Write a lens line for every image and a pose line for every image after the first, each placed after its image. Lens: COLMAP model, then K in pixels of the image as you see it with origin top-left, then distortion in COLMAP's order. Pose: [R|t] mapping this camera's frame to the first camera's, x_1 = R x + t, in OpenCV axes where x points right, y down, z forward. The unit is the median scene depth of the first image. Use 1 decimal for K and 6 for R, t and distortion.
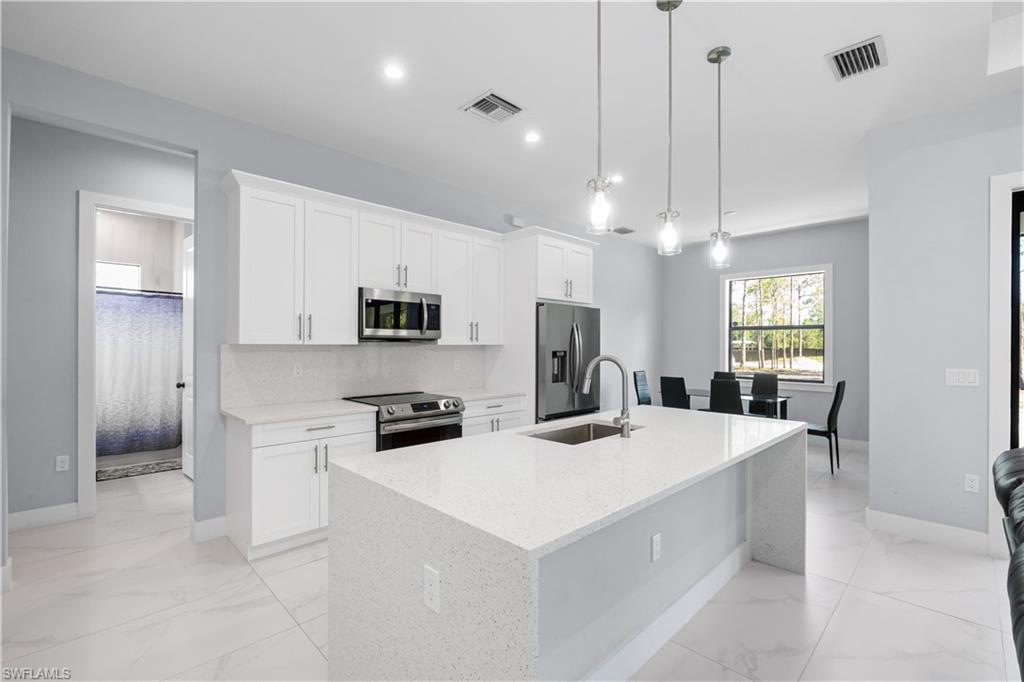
lens RADIAL K [[455.1, 0, 512.2], [0, 455.1, 340.0], [0, 0, 1]] dist [-0.004790, -0.000465]
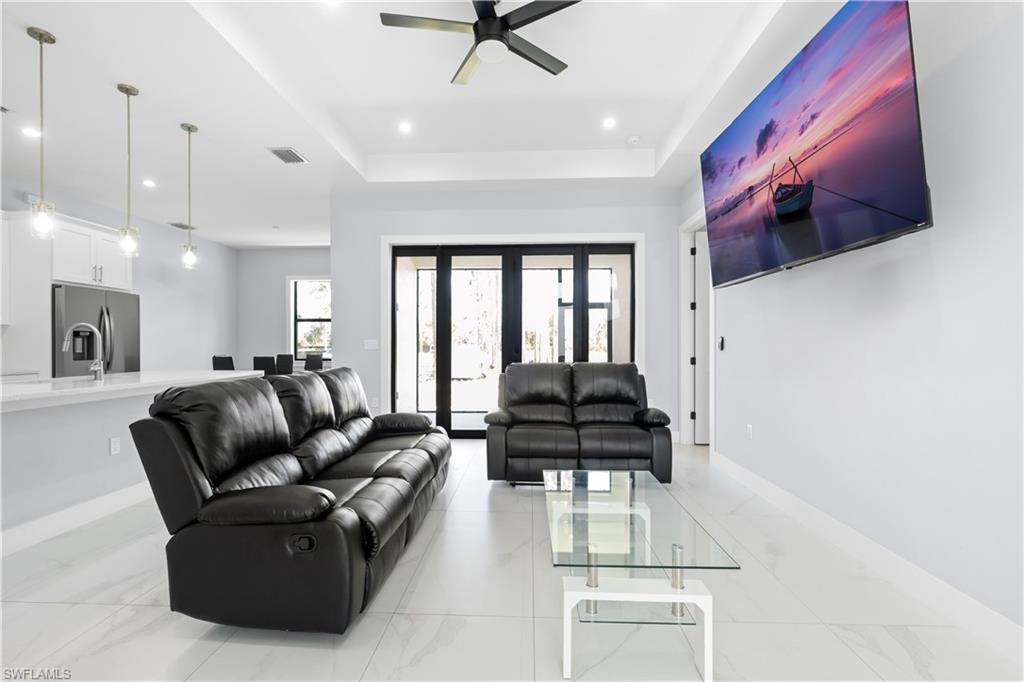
lens RADIAL K [[455.1, 0, 513.6], [0, 455.1, 345.3], [0, 0, 1]] dist [-0.004790, -0.000465]
pose [[0.731900, -0.003896, 0.681401, 0.084671], [-0.003862, 0.999944, 0.009866, 0.030935], [-0.681401, -0.009853, 0.731844, -0.338886]]
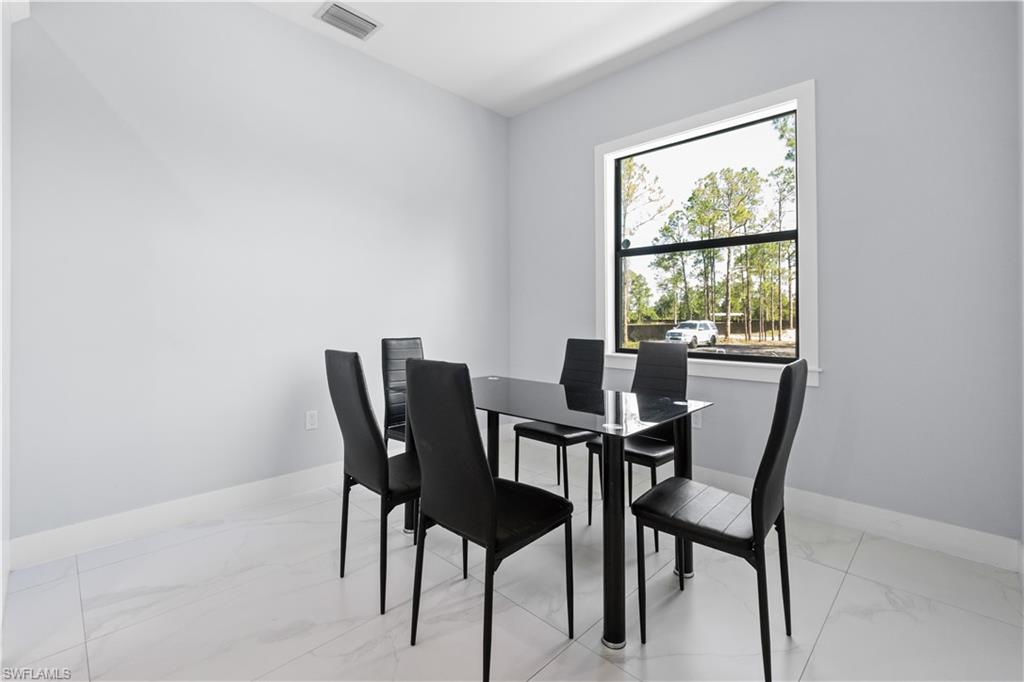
lens RADIAL K [[455.1, 0, 508.1], [0, 455.1, 317.5], [0, 0, 1]] dist [-0.004790, -0.000465]
pose [[0.999976, -0.002497, 0.006447, 0.400669], [0.002453, 0.999974, 0.006840, 0.048092], [-0.006464, -0.006824, 0.999956, 0.557846]]
